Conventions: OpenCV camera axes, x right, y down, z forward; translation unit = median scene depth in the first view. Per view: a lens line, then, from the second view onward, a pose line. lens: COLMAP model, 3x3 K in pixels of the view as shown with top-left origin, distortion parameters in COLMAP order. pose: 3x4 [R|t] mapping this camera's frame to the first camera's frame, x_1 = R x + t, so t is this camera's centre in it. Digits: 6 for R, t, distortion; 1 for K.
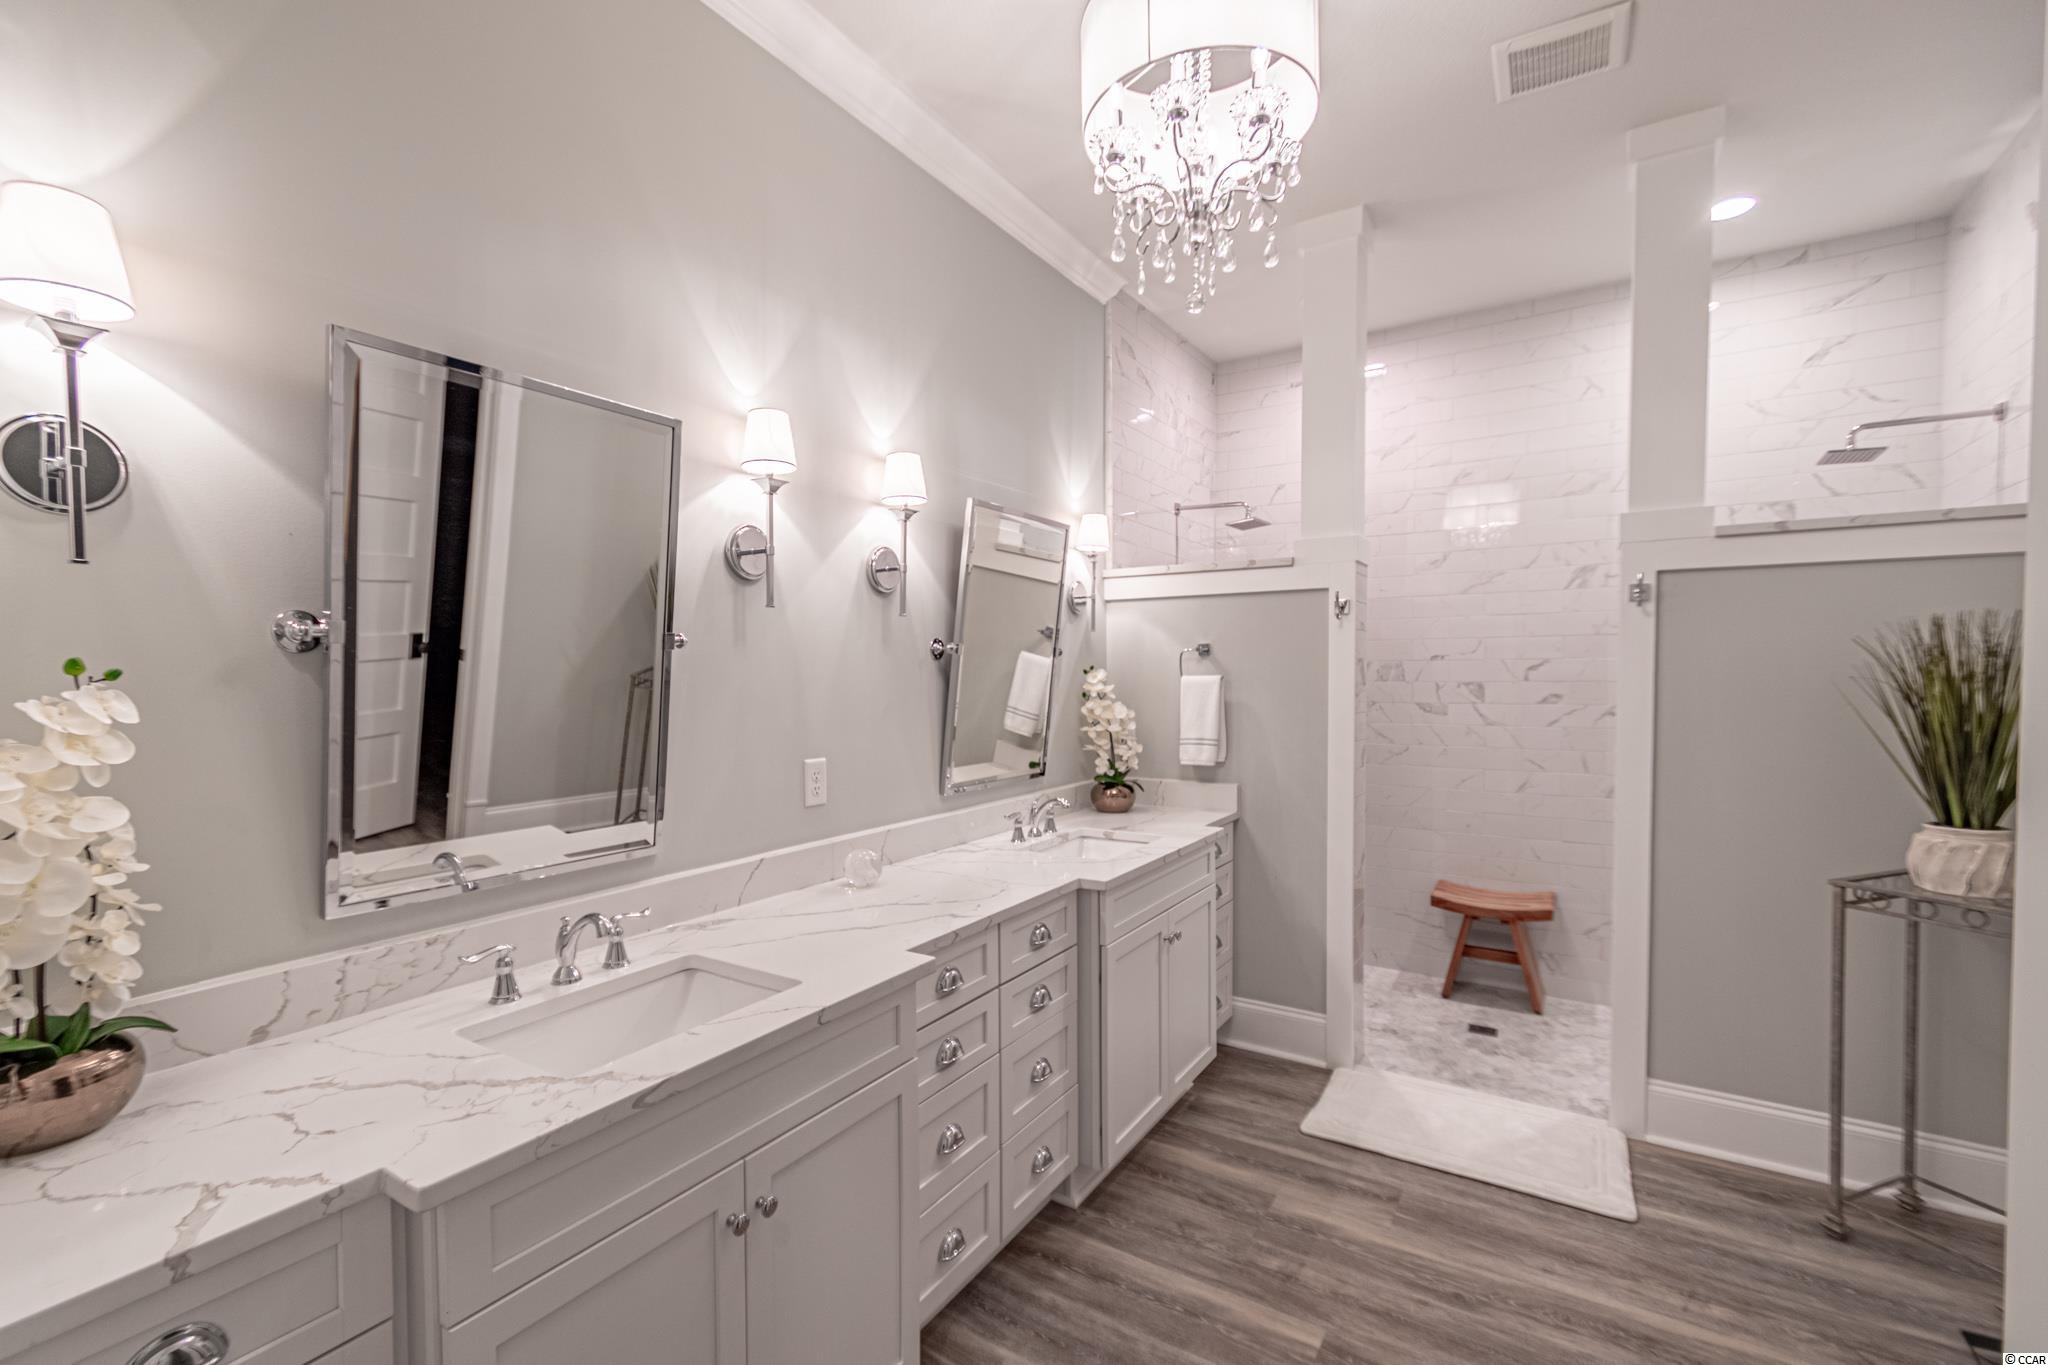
lens RADIAL K [[891.7, 0, 989.2], [0, 891.7, 697.5], [0, 0, 1]] dist [0.007029, -0.000755]
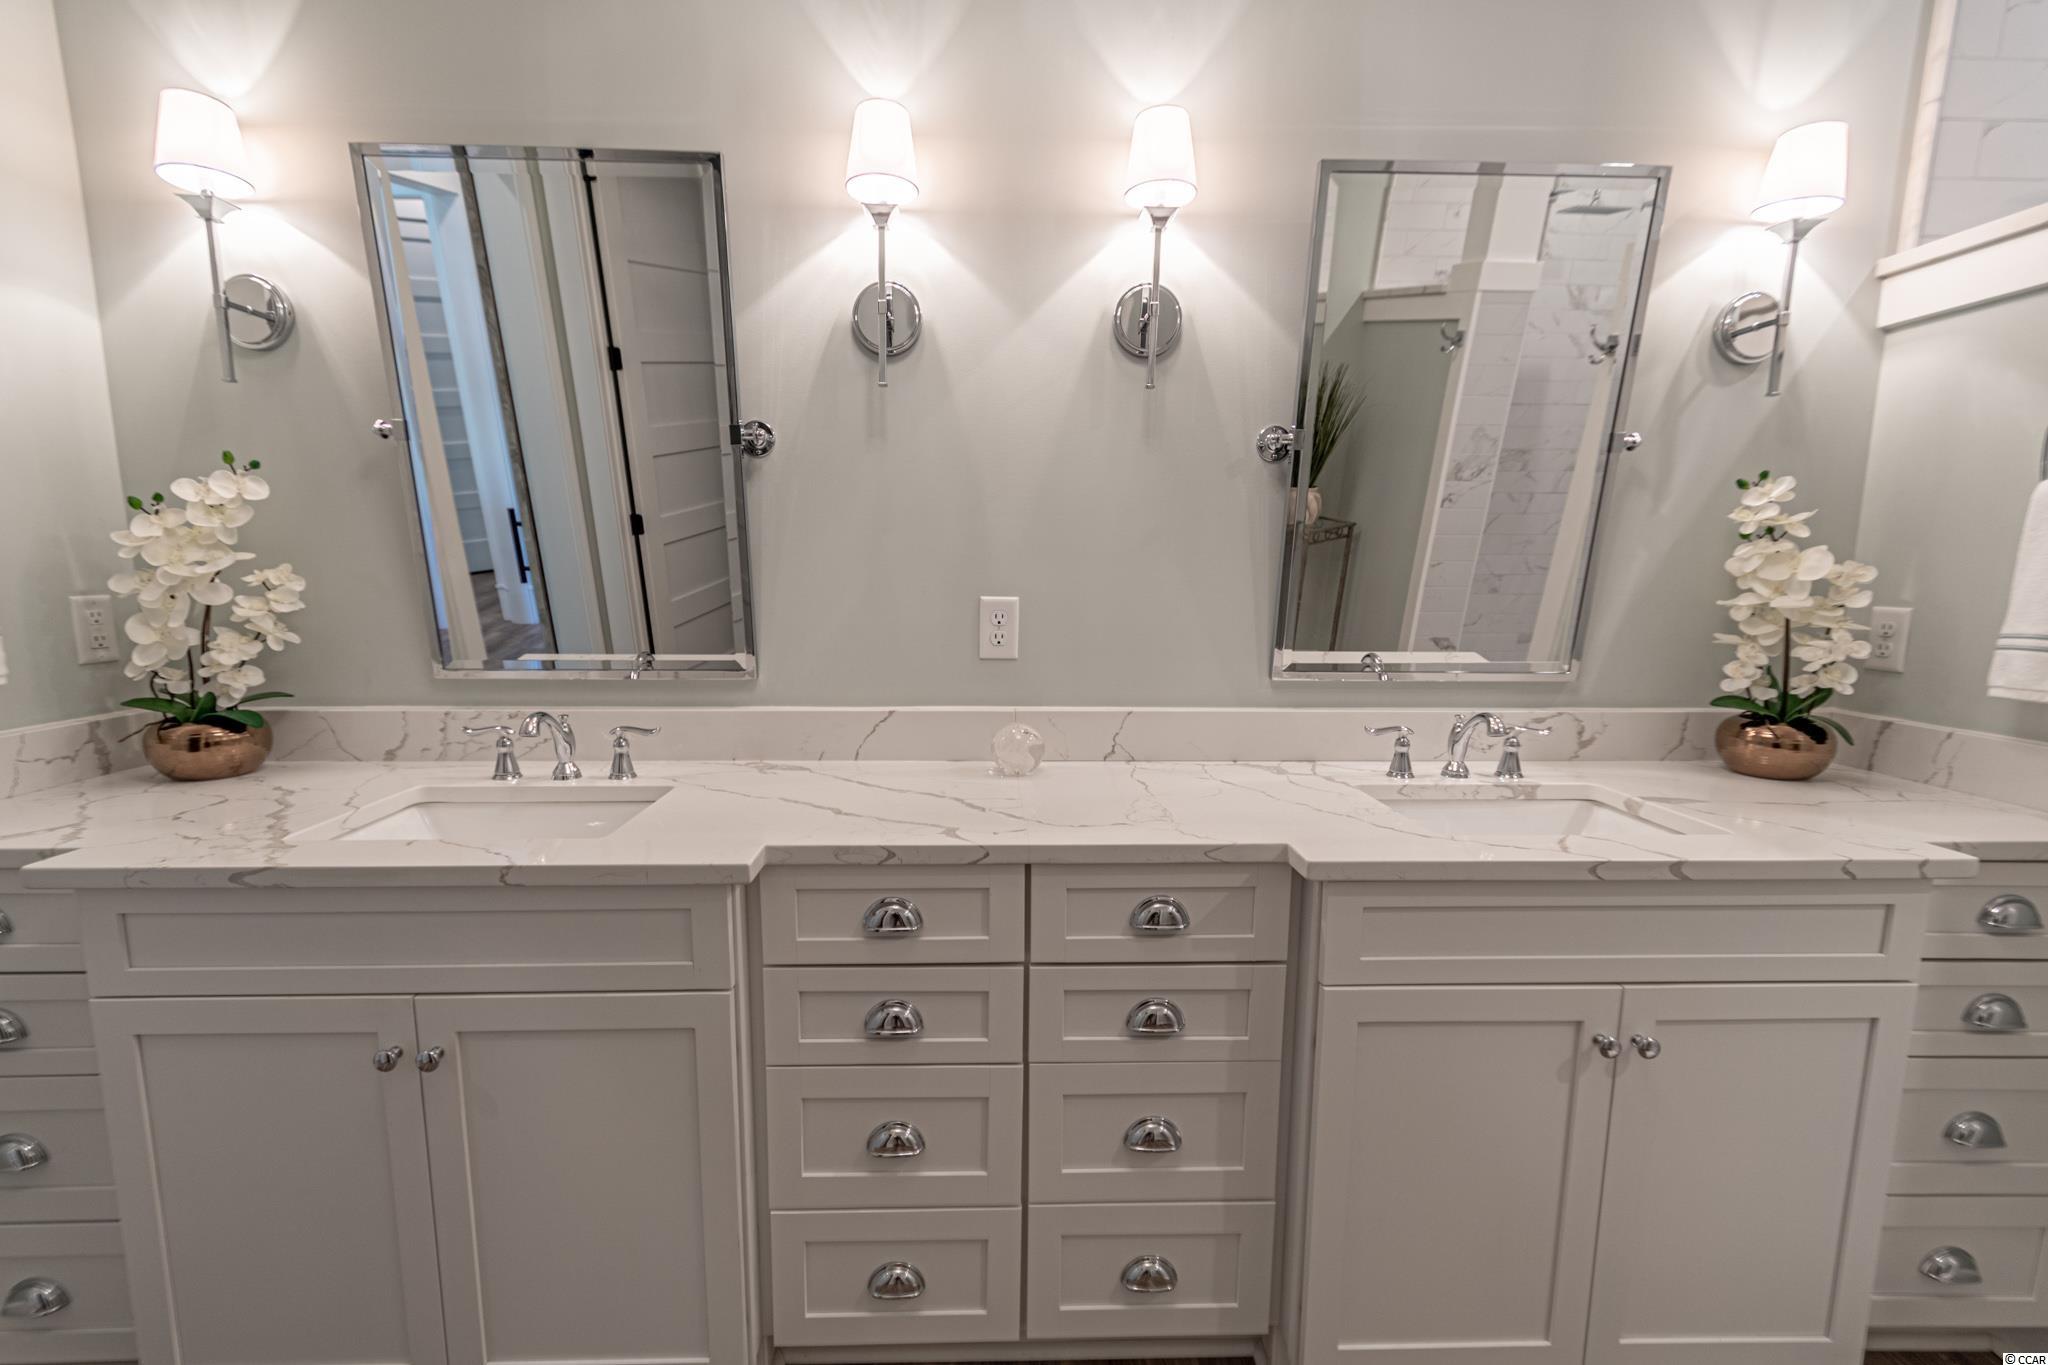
lens RADIAL K [[891.7, 0, 1010.4], [0, 891.7, 697.7], [0, 0, 1]] dist [0.007029, -0.000755]
pose [[0.579337, 0.128333, -0.804922, 0.288251], [-0.034825, 0.990523, 0.132860, 0.036094], [0.814344, -0.048939, 0.578316, 0.388393]]
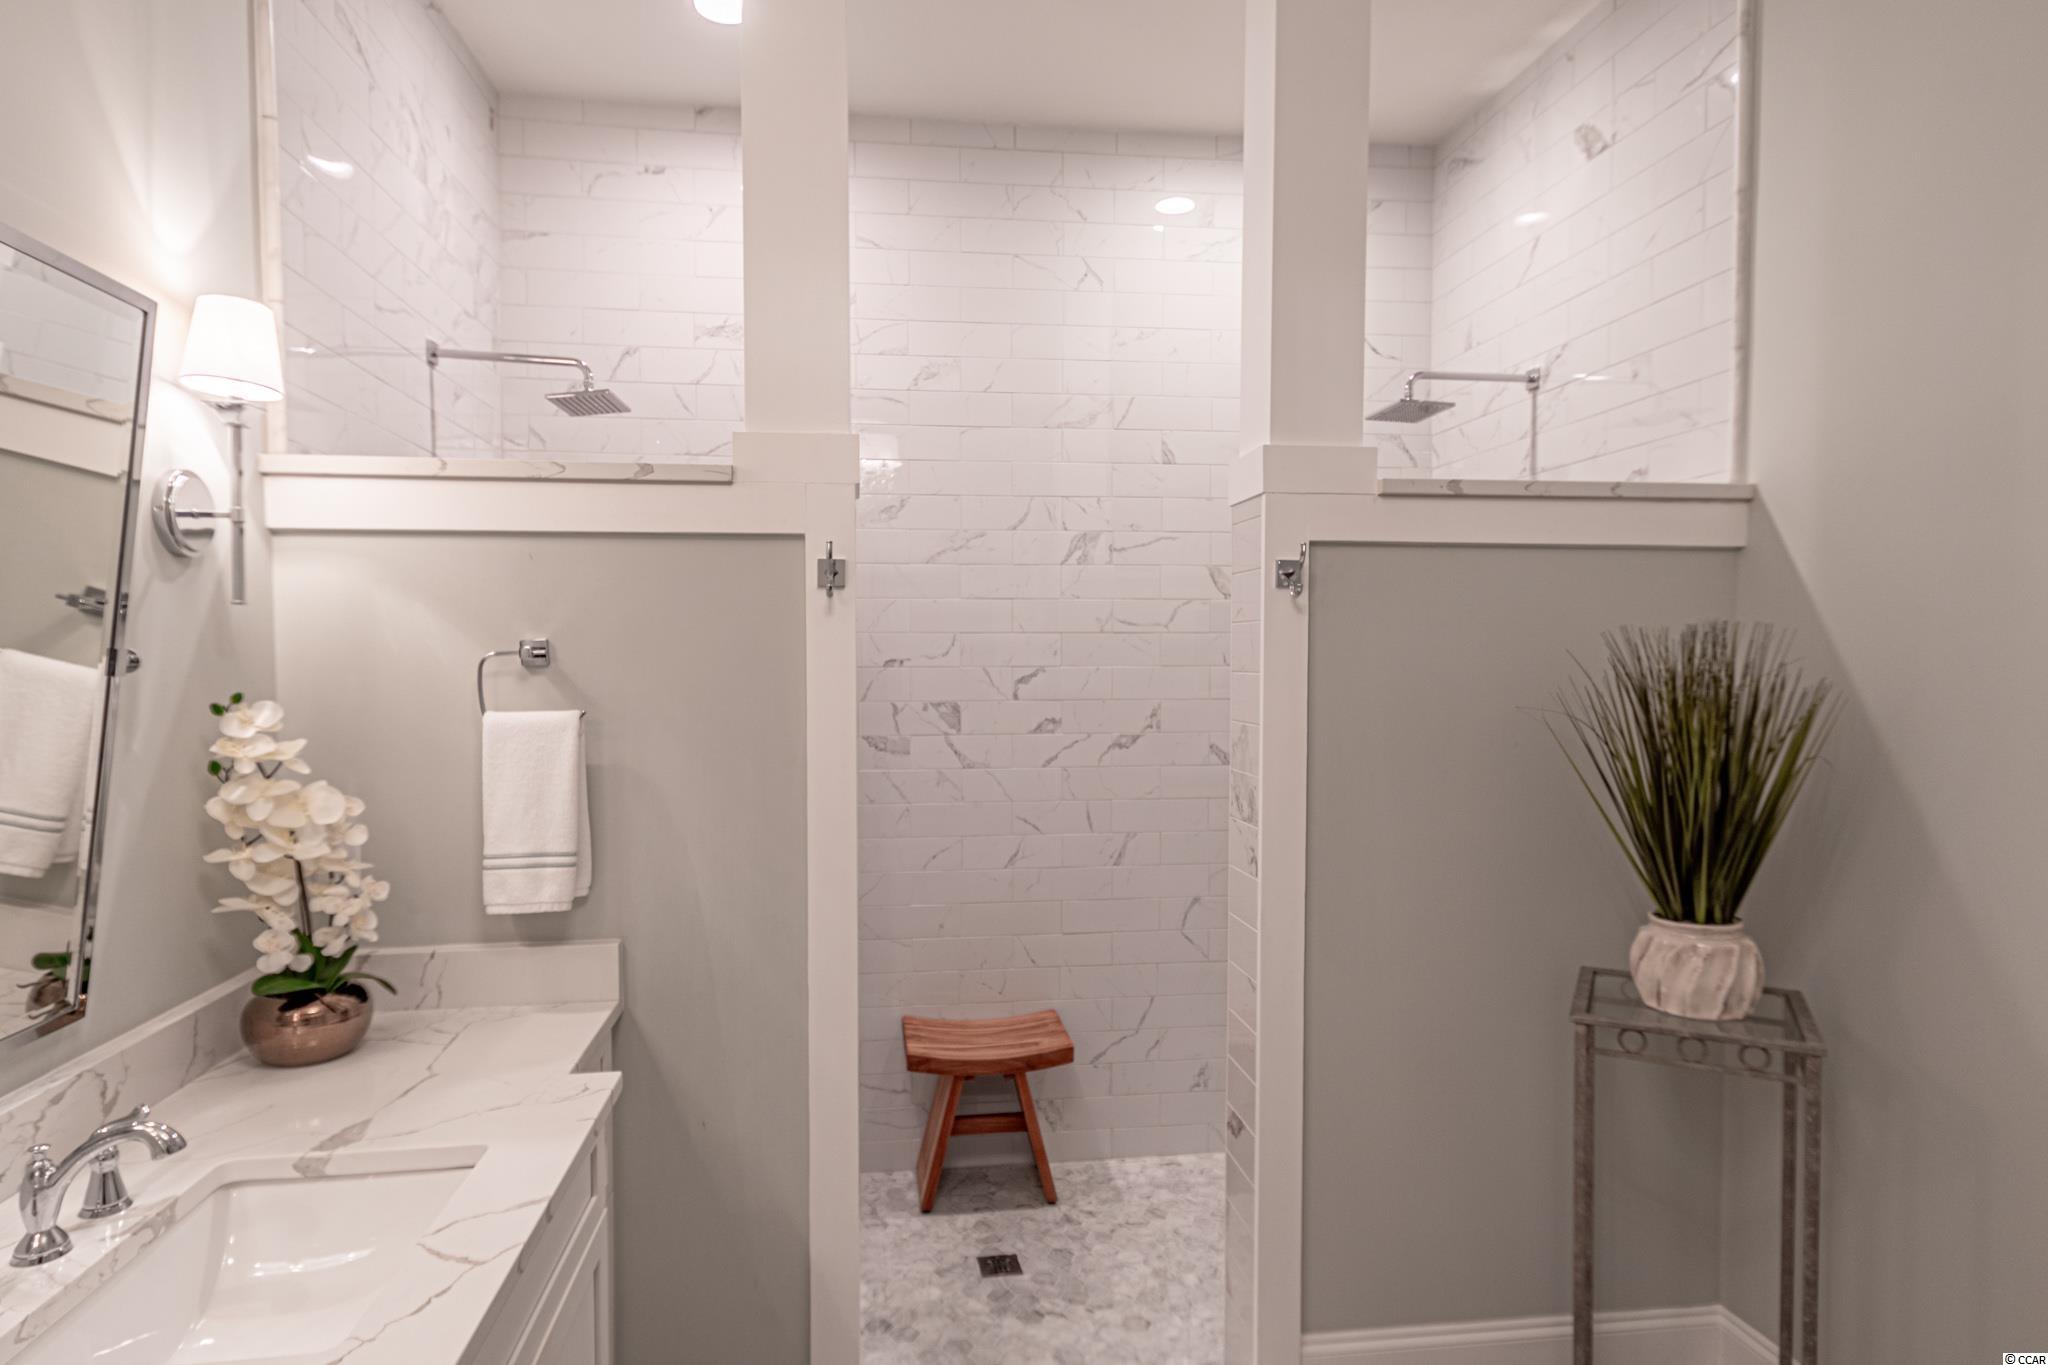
lens RADIAL K [[1152.9, 0, 1012.1], [0, 1152.9, 695.8], [0, 0, 1]] dist [0.013910, -0.001011]
pose [[0.747453, -0.020265, 0.664006, 0.032460], [0.017720, 0.999787, 0.010566, -0.033968], [-0.664078, 0.003869, 0.747653, 0.403844]]
